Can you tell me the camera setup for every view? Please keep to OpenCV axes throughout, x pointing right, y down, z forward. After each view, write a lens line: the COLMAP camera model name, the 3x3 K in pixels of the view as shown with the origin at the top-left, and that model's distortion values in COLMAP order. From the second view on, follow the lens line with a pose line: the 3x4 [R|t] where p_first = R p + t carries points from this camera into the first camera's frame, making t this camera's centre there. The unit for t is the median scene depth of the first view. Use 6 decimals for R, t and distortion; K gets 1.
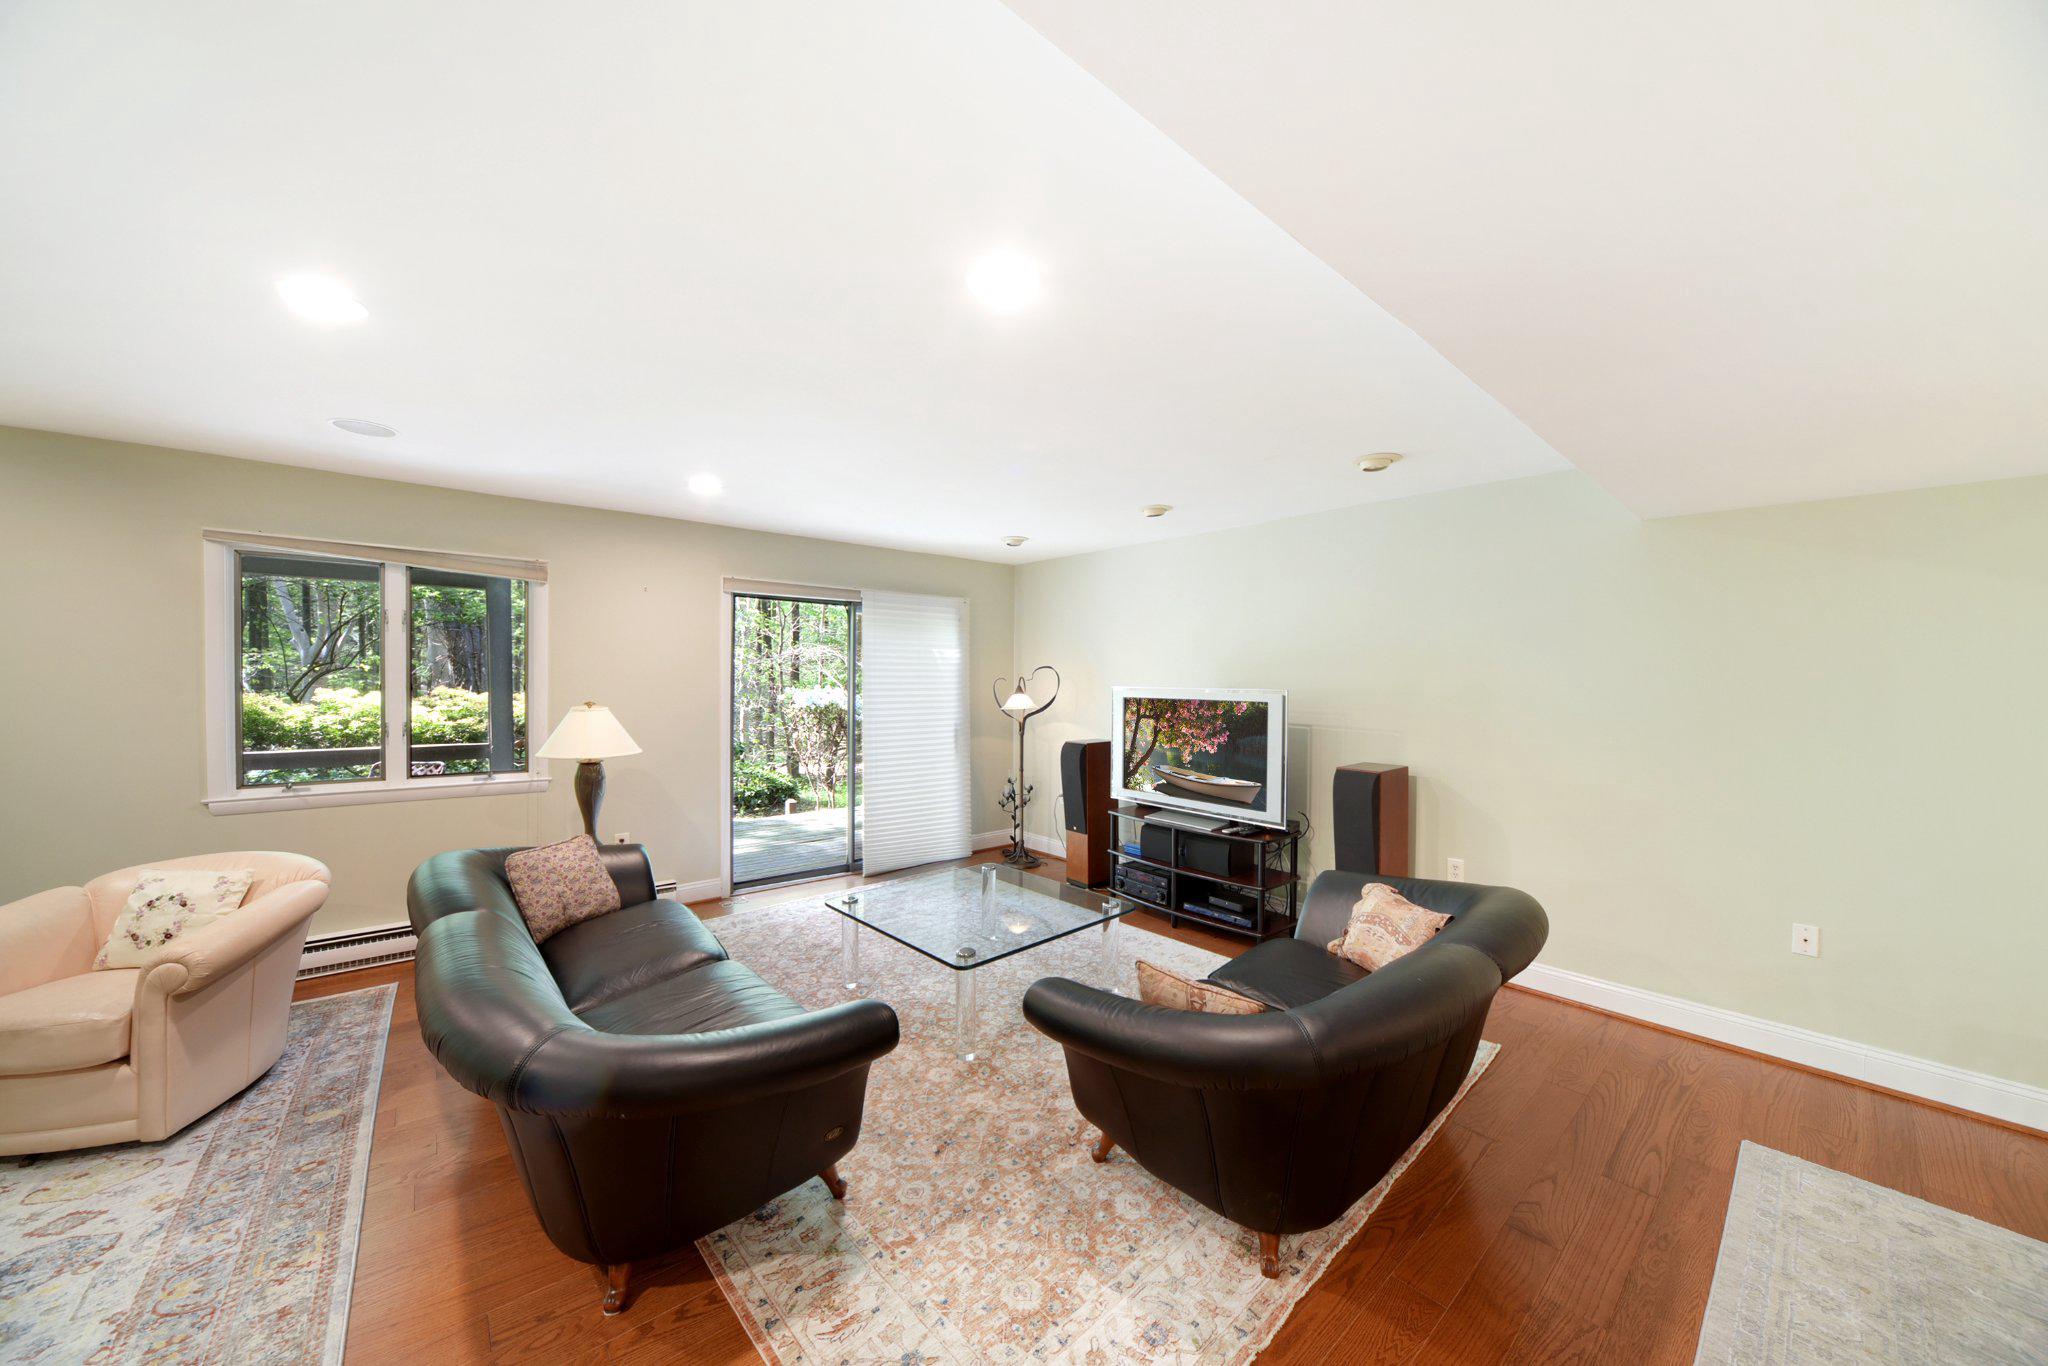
lens RADIAL K [[732.0, 0, 1016.1], [0, 732.0, 686.2], [0, 0, 1]] dist [-0.014132, 0.000203]
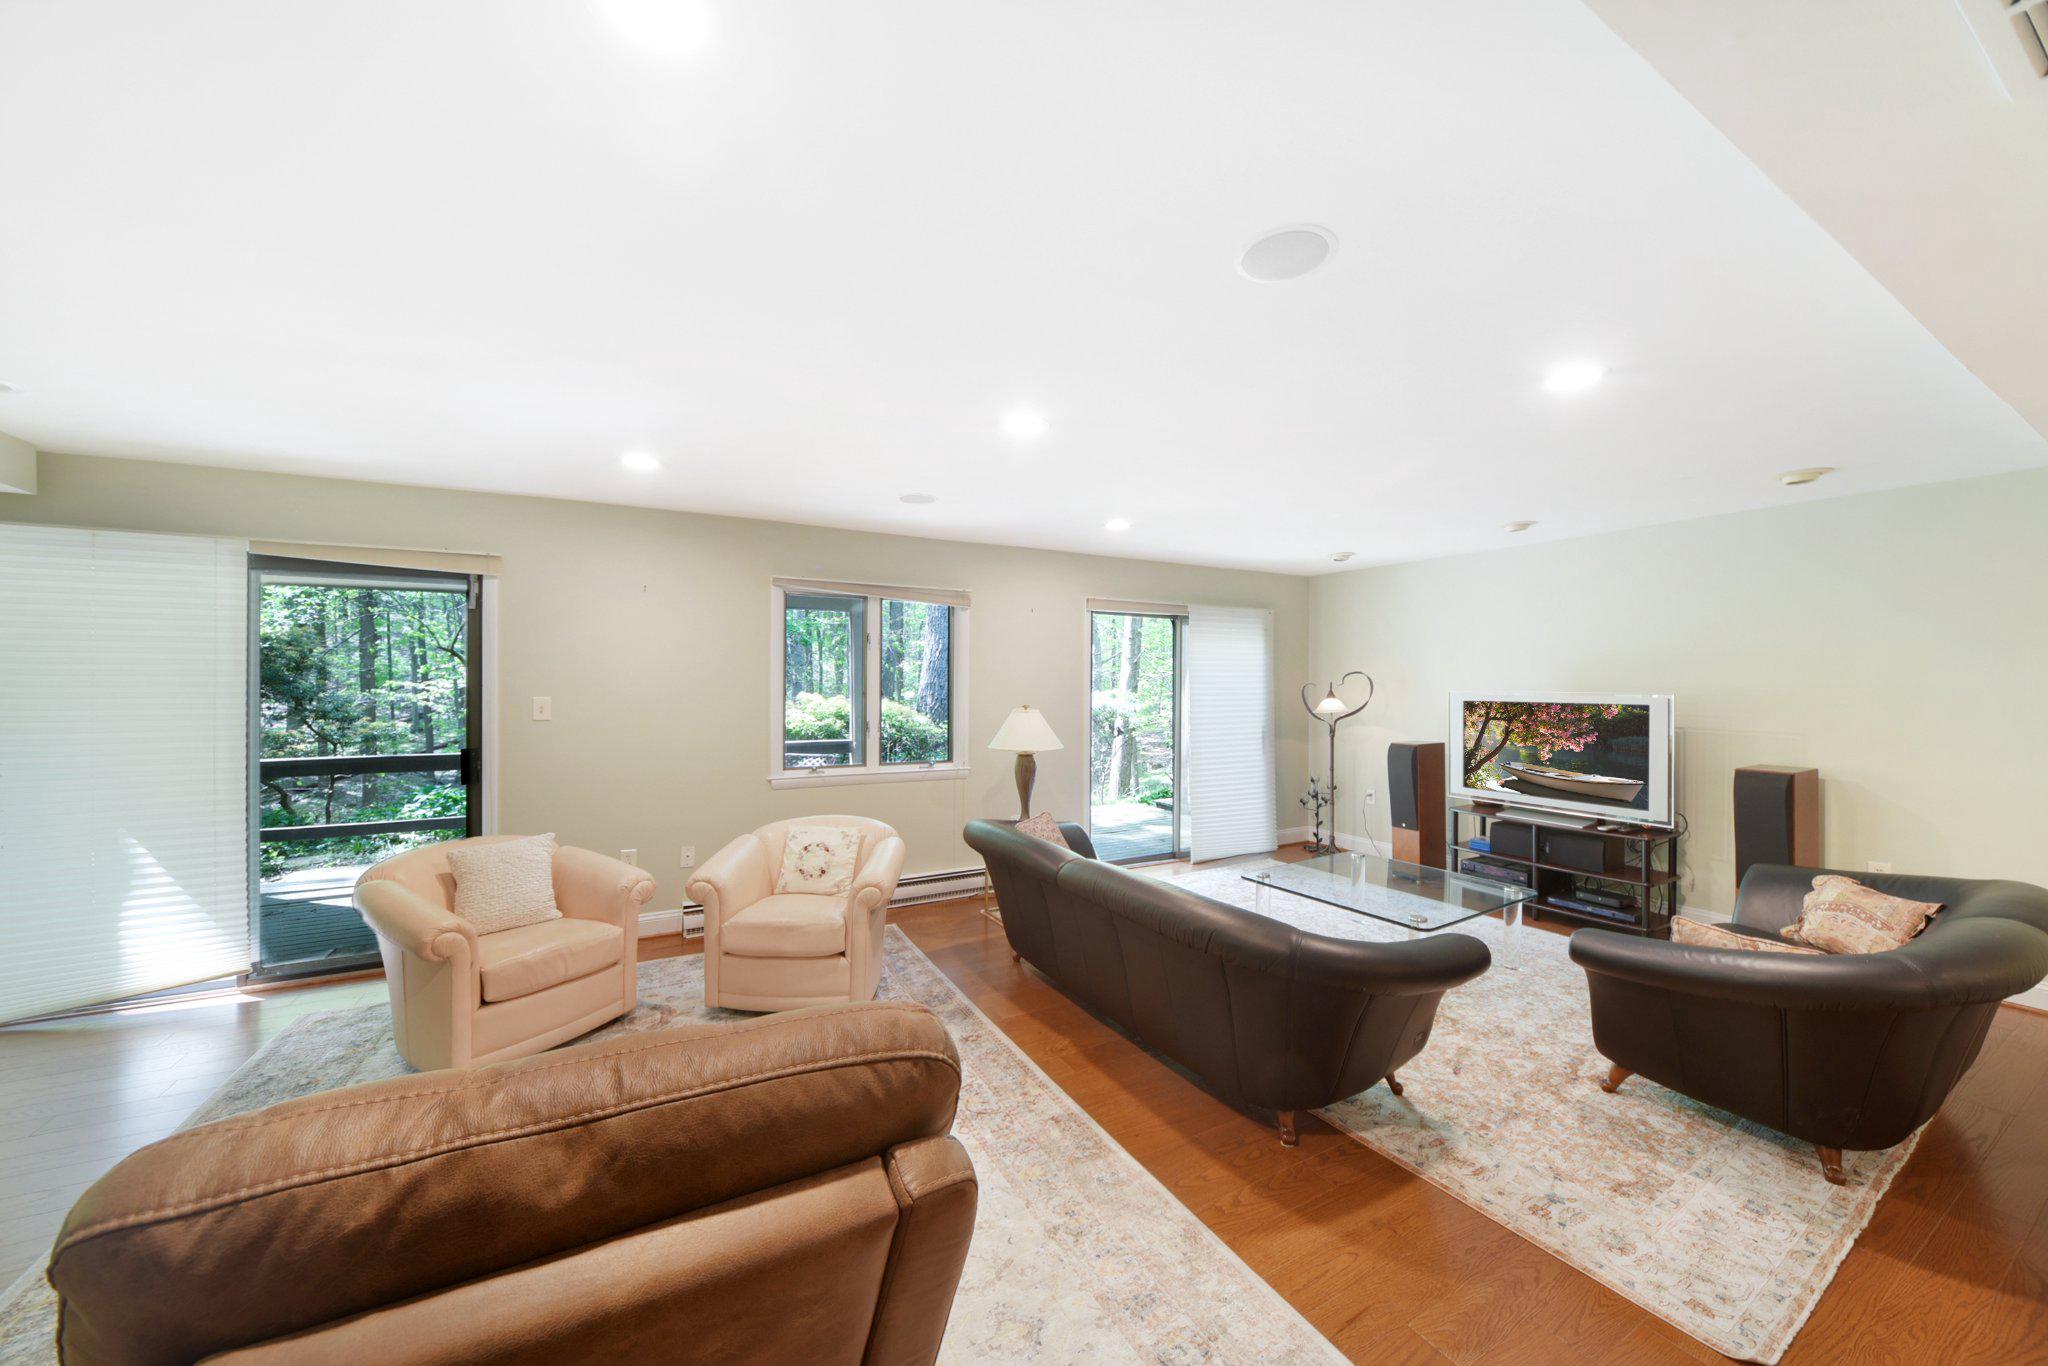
lens RADIAL K [[732.0, 0, 1022.2], [0, 732.0, 673.7], [0, 0, 1]] dist [-0.014132, 0.000203]
pose [[0.976545, -0.009705, -0.215094, -0.290729], [0.005329, 0.999767, -0.020915, -0.004606], [0.215247, 0.019279, 0.976369, -0.189974]]
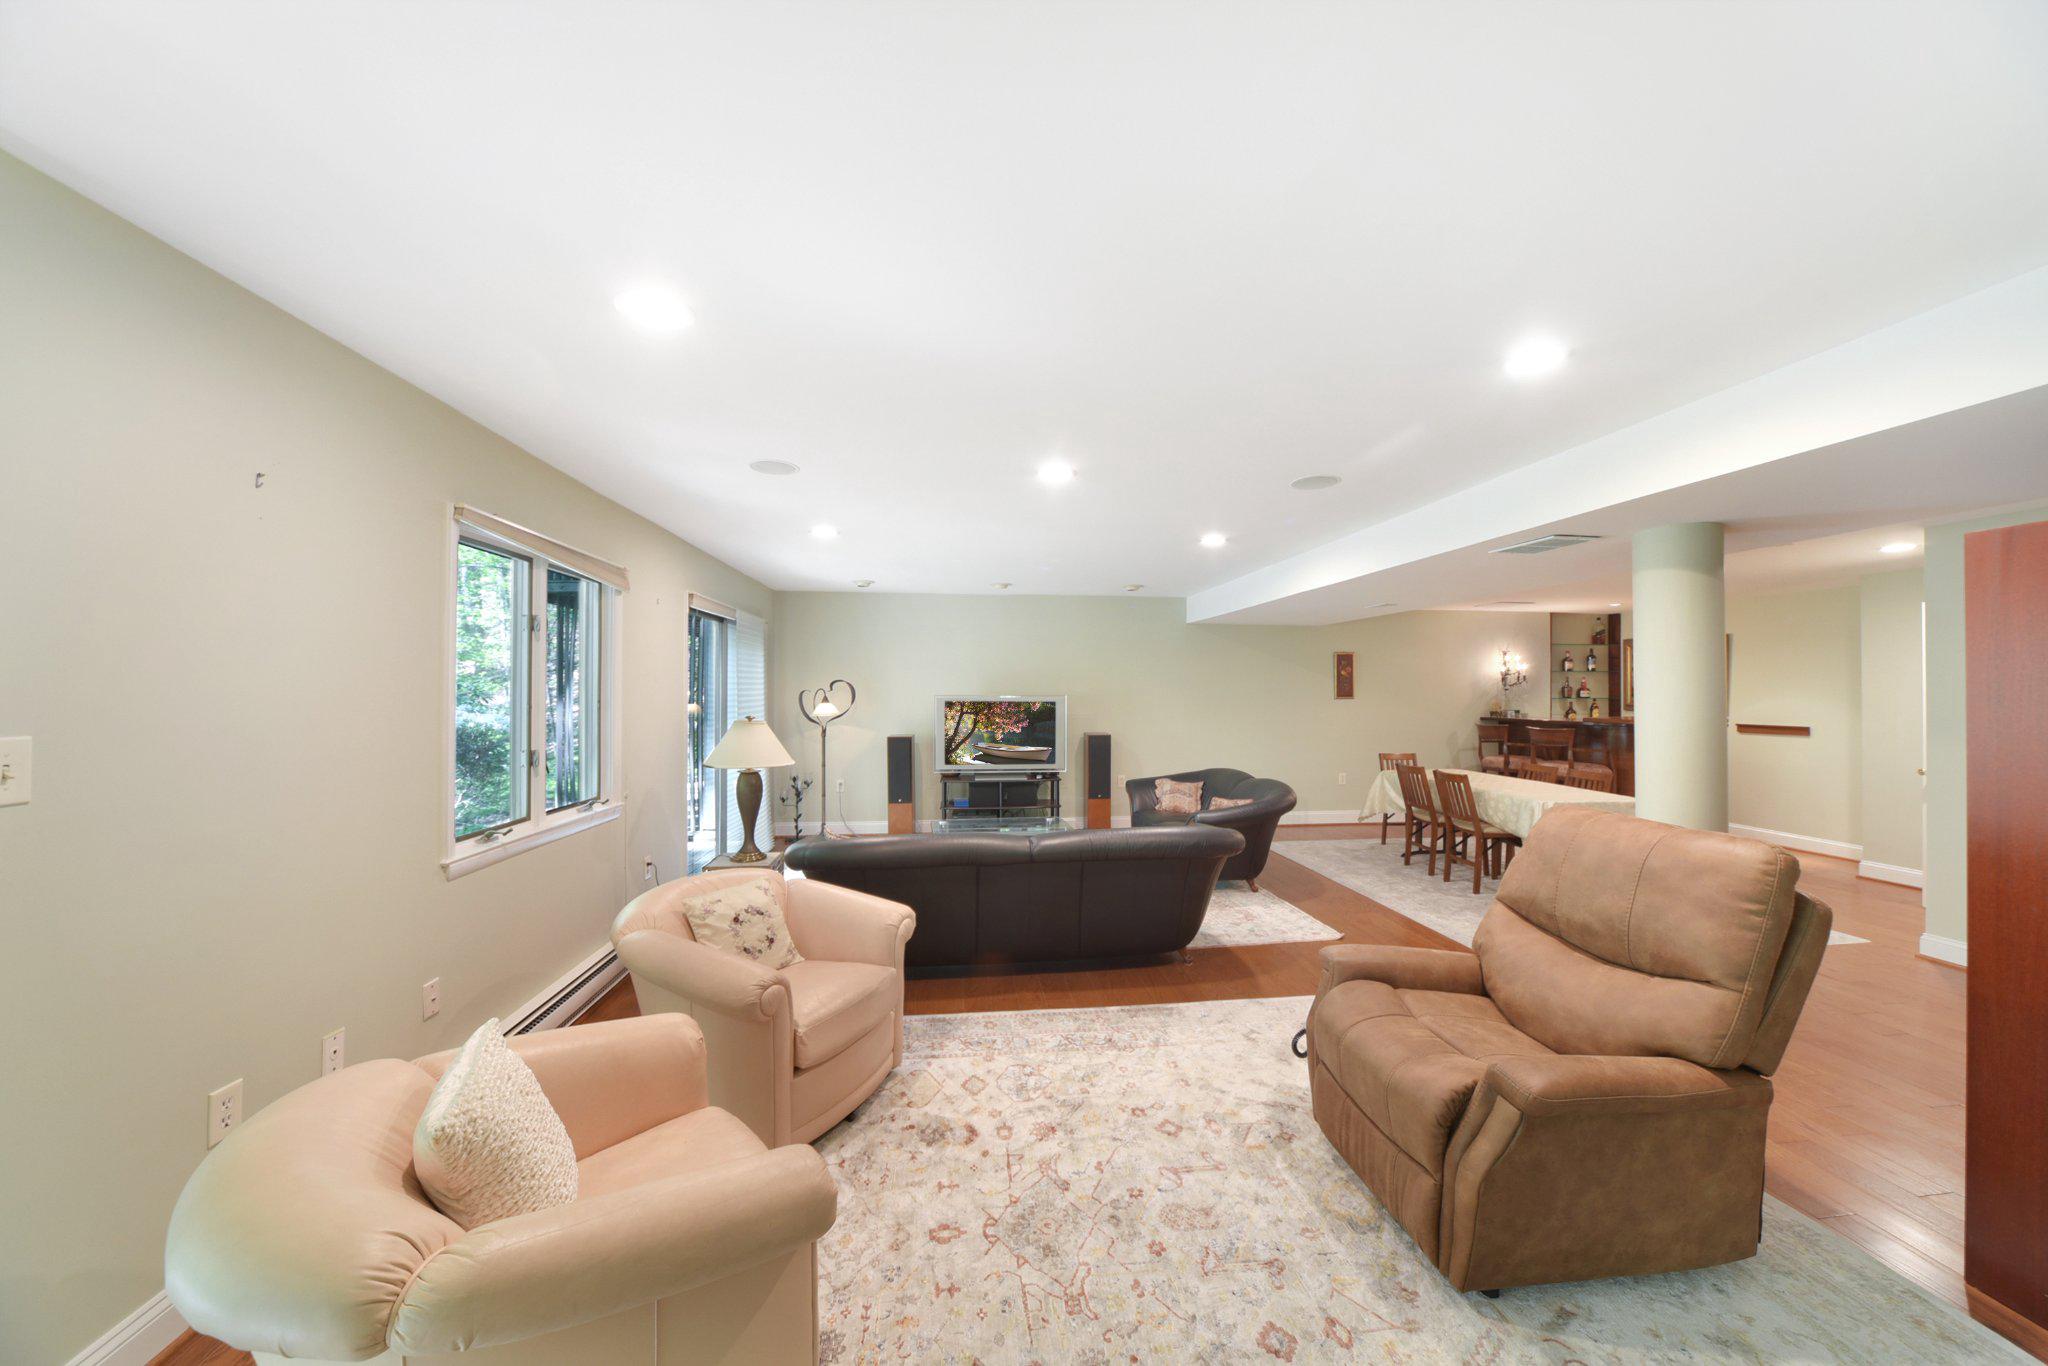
lens RADIAL K [[732.0, 0, 1030.0], [0, 732.0, 683.9], [0, 0, 1]] dist [-0.014132, 0.000203]
pose [[0.559197, -0.001191, 0.829034, -1.125304], [0.008572, 0.999954, -0.004345, -0.012913], [-0.828990, 0.009537, 0.559182, 0.048938]]
